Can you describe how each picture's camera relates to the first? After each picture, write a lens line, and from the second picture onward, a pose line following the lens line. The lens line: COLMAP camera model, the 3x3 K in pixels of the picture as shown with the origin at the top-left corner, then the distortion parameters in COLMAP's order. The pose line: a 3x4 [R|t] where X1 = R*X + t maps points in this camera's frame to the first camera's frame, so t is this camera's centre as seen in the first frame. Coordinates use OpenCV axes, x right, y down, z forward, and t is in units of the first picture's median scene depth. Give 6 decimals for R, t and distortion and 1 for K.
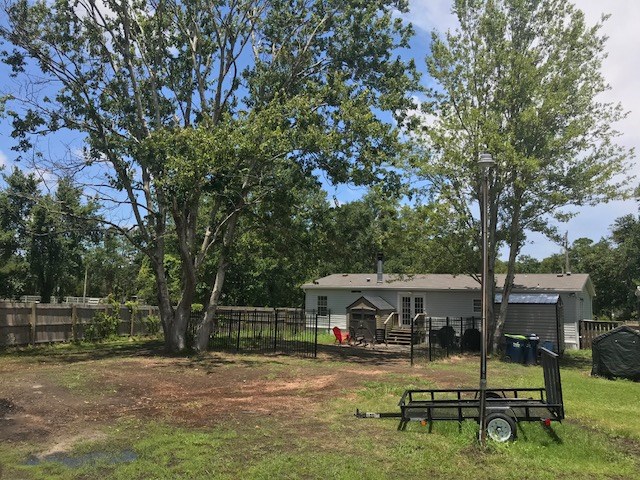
lens RADIAL K [[517.5, 0, 320.0], [0, 517.5, 240.1], [0, 0, 1]] dist [-0.004324, -0.010973]
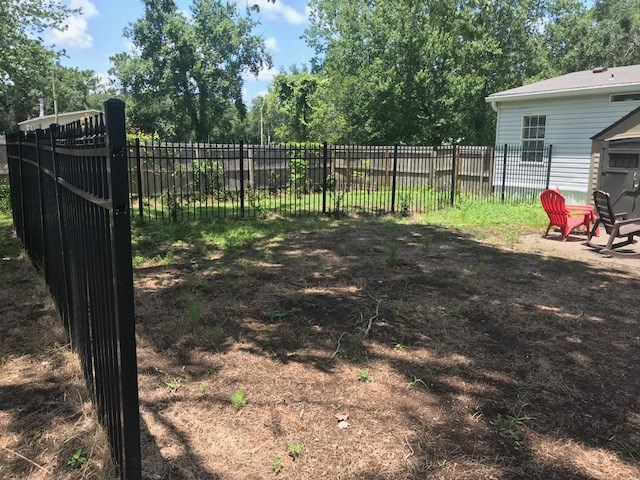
lens RADIAL K [[517.5, 0, 320.7], [0, 517.5, 239.8], [0, 0, 1]] dist [-0.004324, -0.010973]
pose [[0.905178, 0.061756, -0.420521, 0.031108], [0.060848, 0.960368, 0.272012, 0.077727], [0.420654, -0.271807, 0.865547, 0.507061]]
